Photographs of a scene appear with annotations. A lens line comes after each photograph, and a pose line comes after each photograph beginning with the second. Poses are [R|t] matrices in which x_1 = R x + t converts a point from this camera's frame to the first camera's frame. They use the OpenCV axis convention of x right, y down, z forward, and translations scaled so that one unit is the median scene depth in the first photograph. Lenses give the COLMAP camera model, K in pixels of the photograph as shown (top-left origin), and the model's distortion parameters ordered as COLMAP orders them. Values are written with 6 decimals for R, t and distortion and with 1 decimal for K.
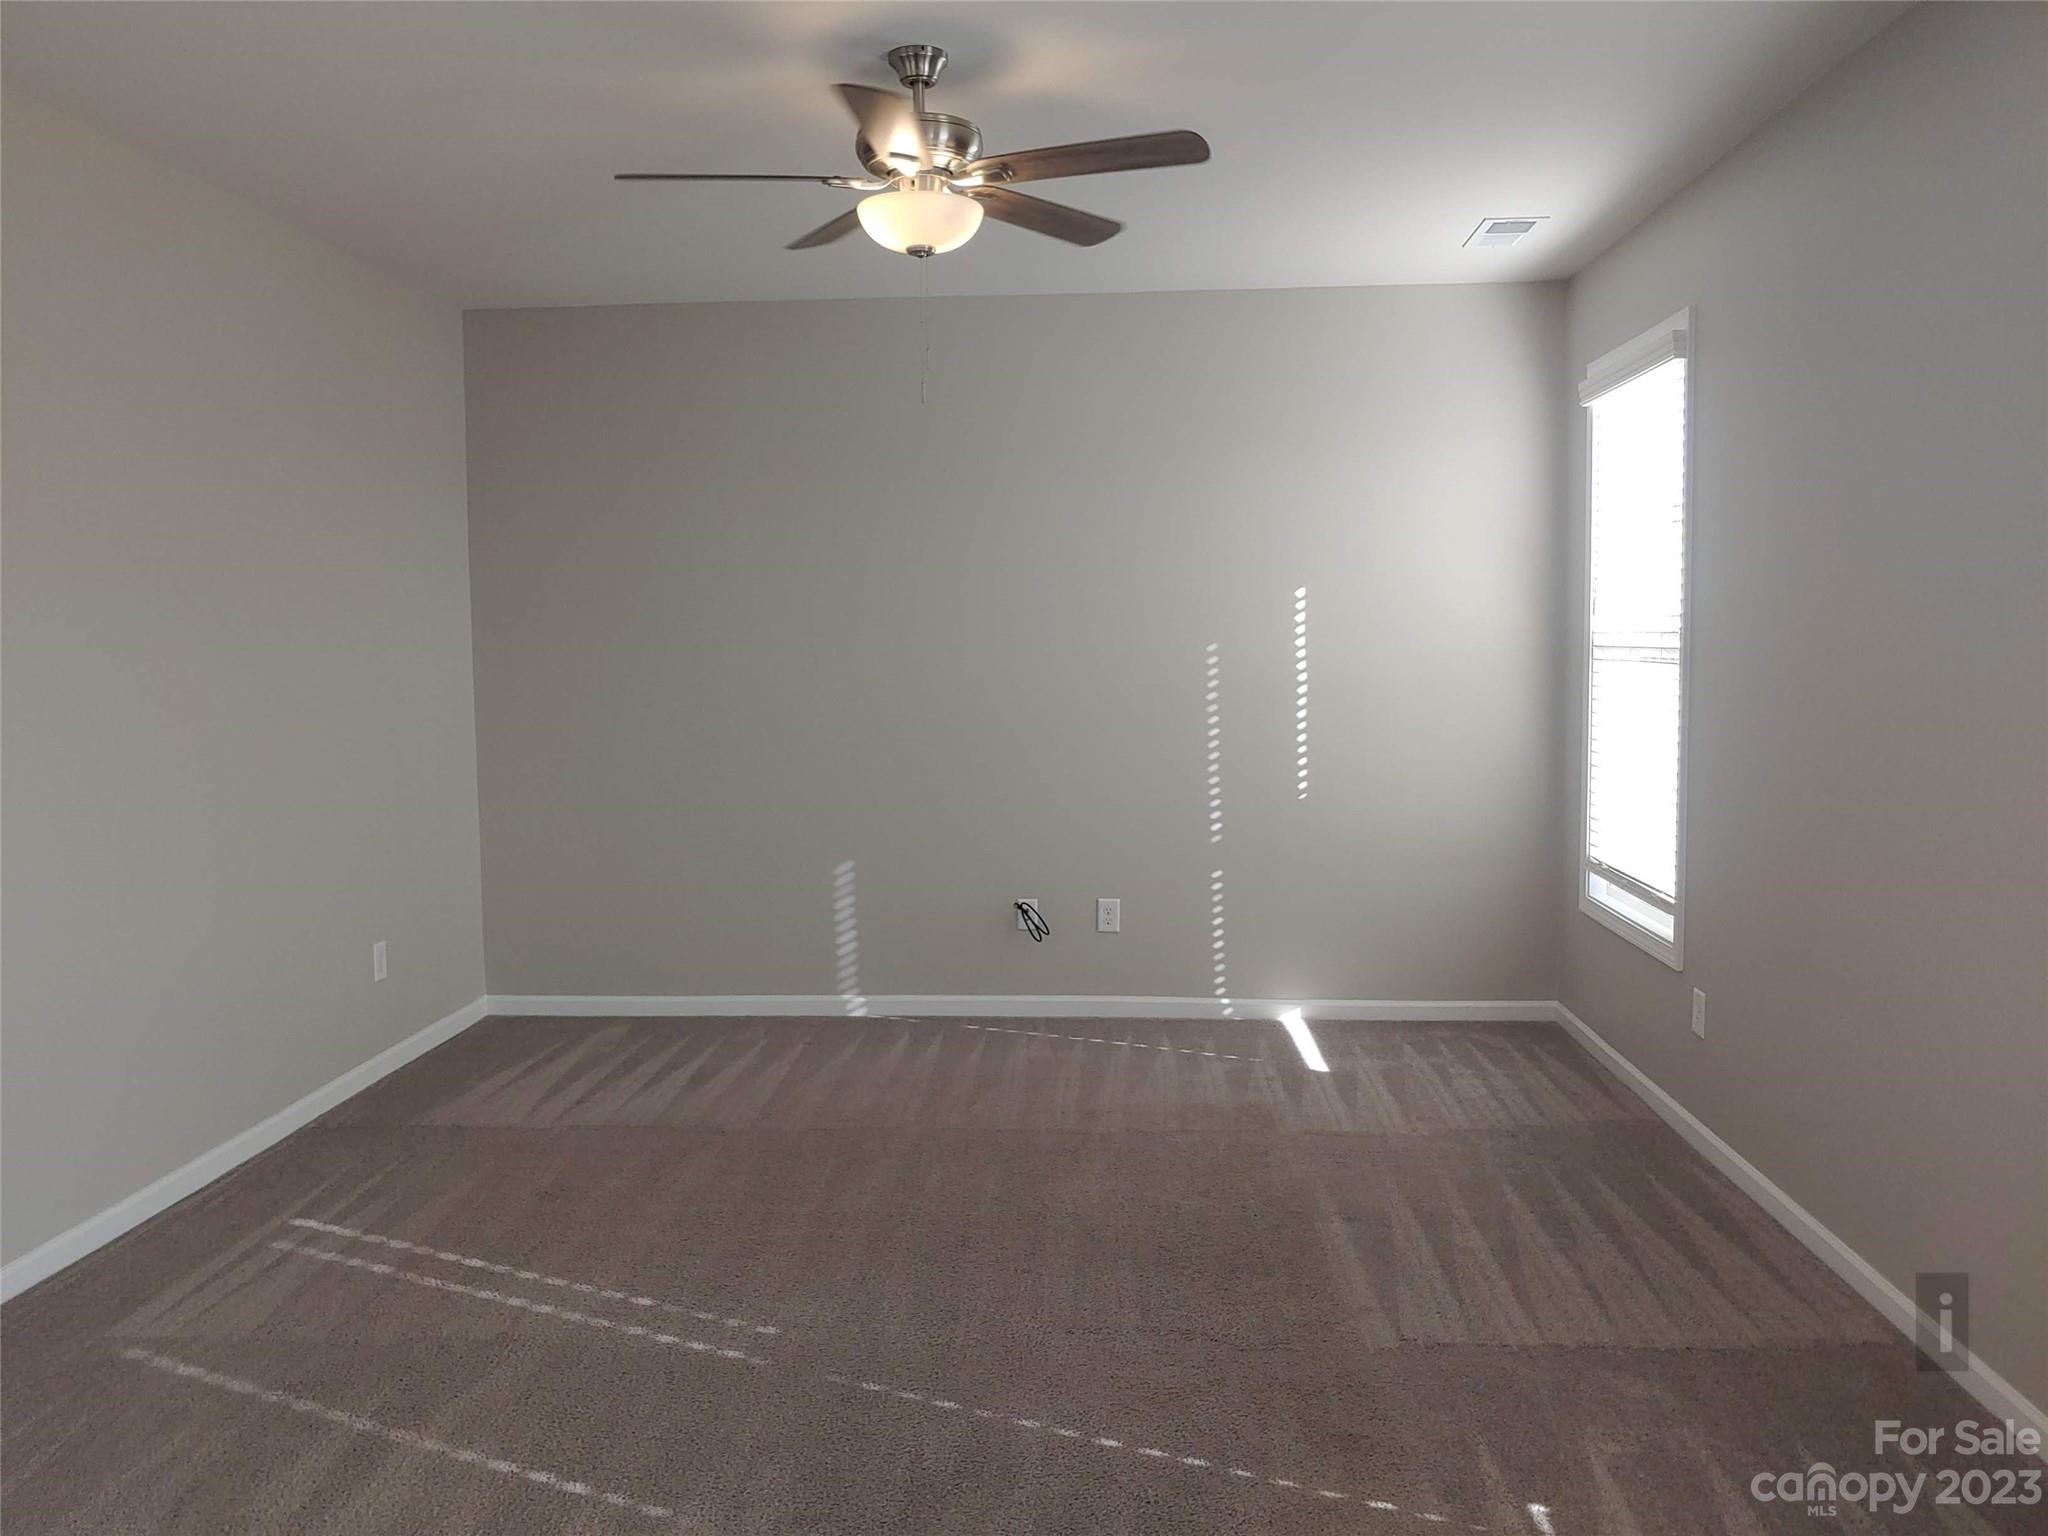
lens RADIAL K [[1580.2, 0, 1040.1], [0, 1580.2, 759.7], [0, 0, 1]] dist [0.013417, -0.003284]
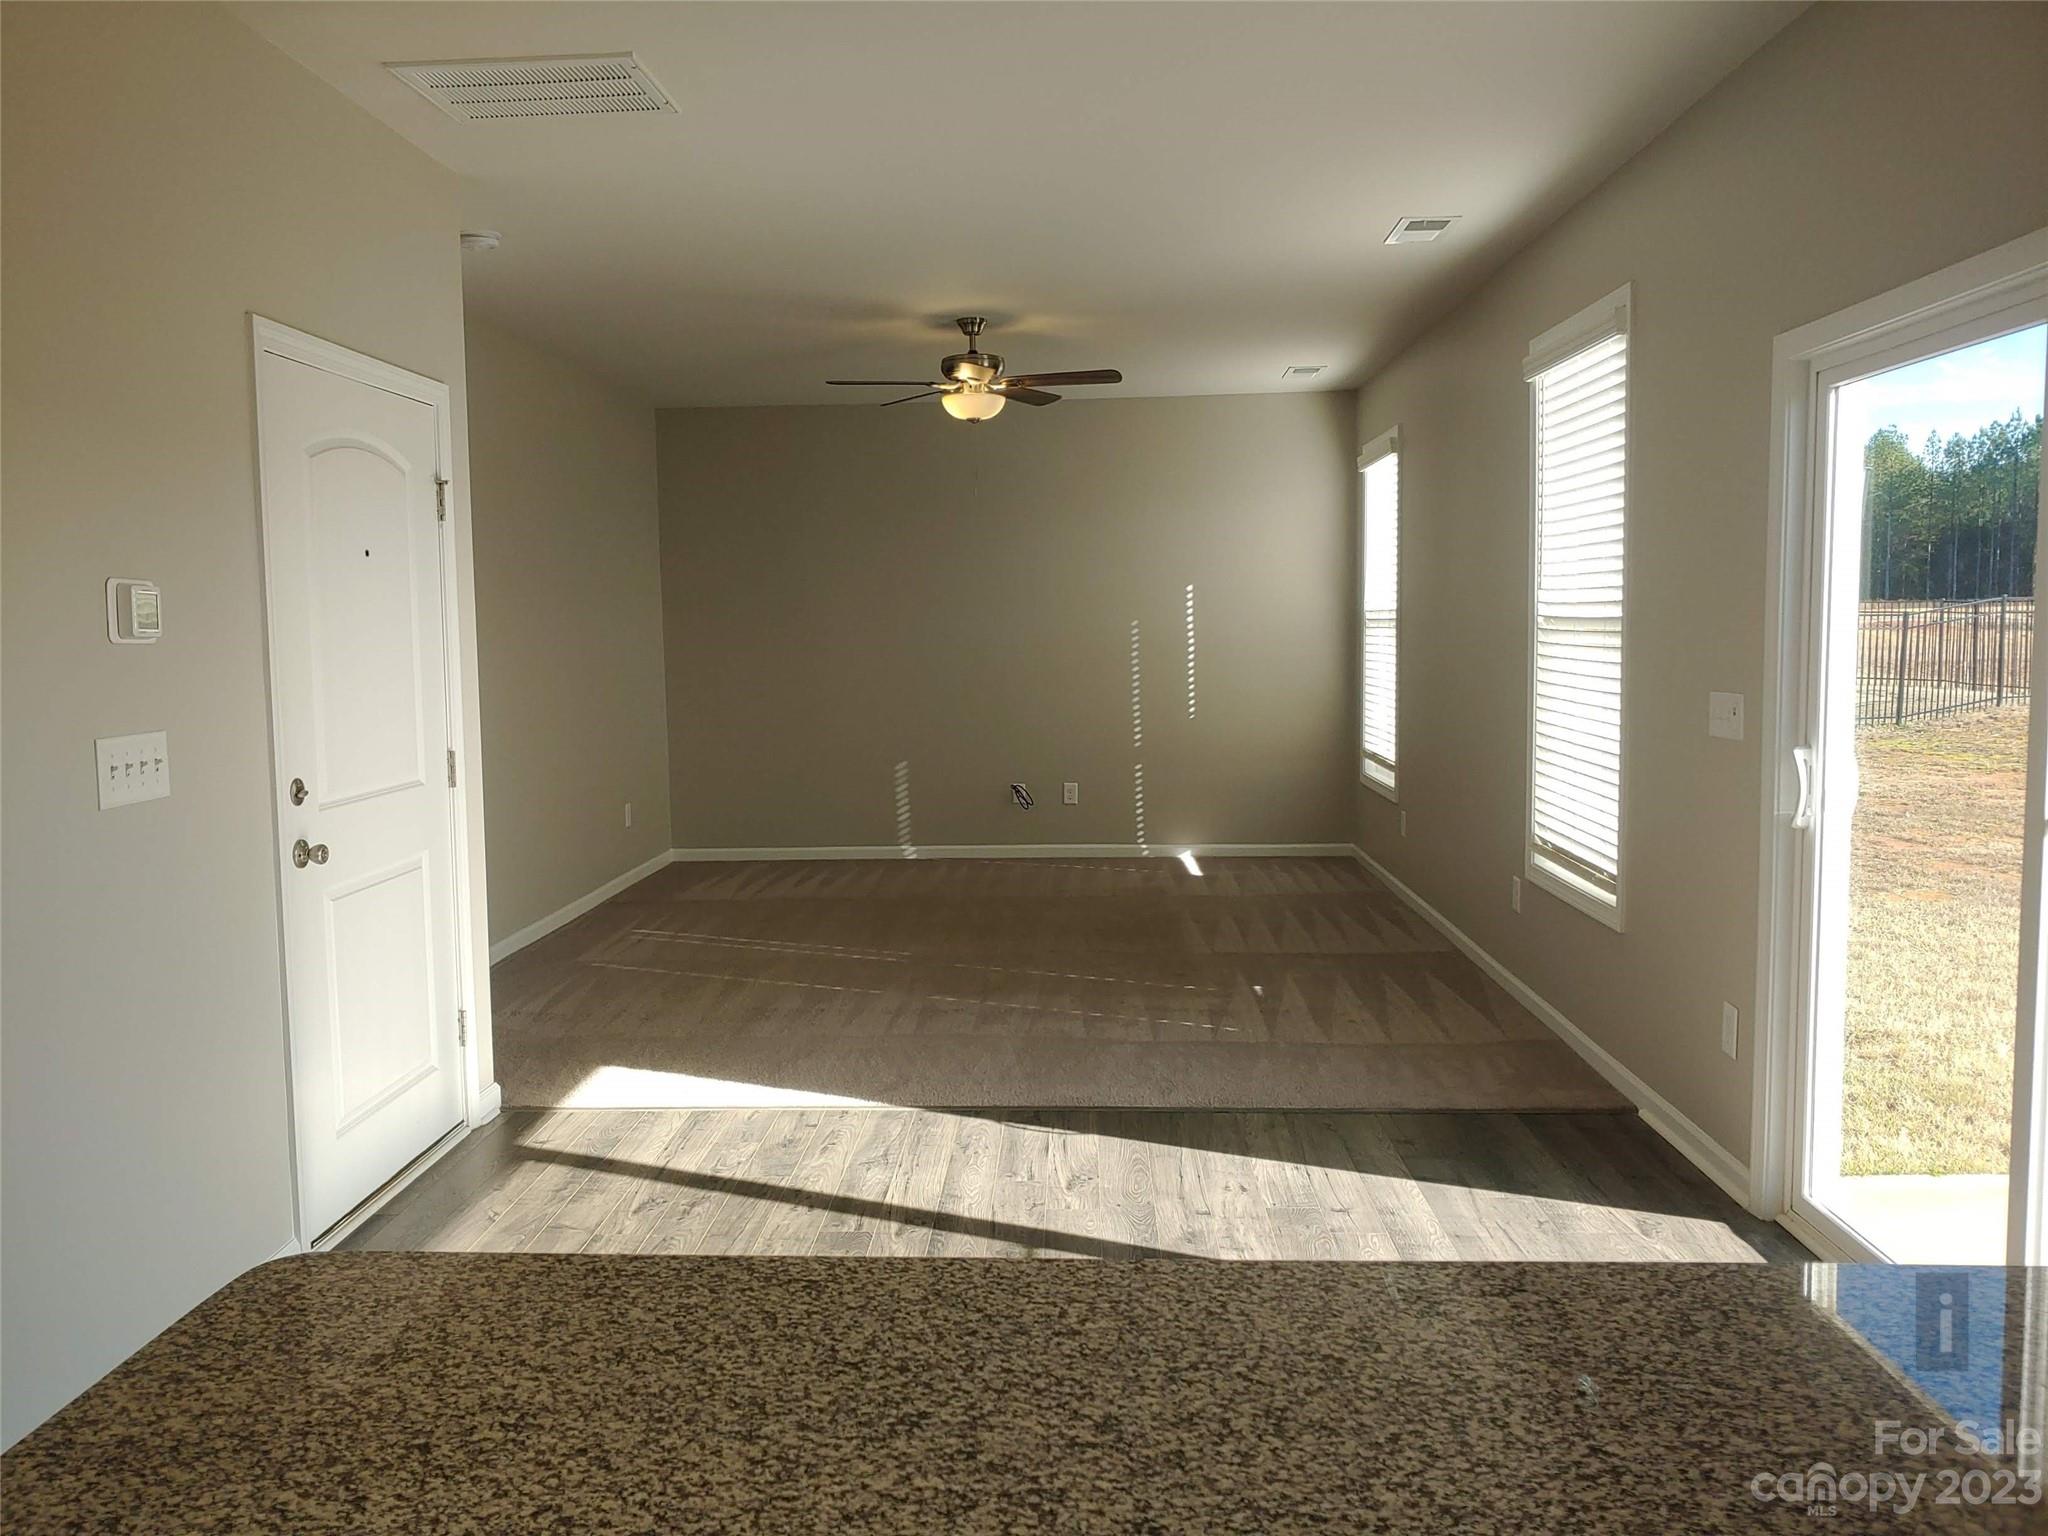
lens RADIAL K [[1580.2, 0, 1005.5], [0, 1580.2, 770.7], [0, 0, 1]] dist [0.013417, -0.003284]
pose [[0.999969, -0.007270, 0.003000, -0.028928], [0.007234, 0.999904, 0.011799, 0.063938], [-0.003085, -0.011777, 0.999926, -0.650369]]
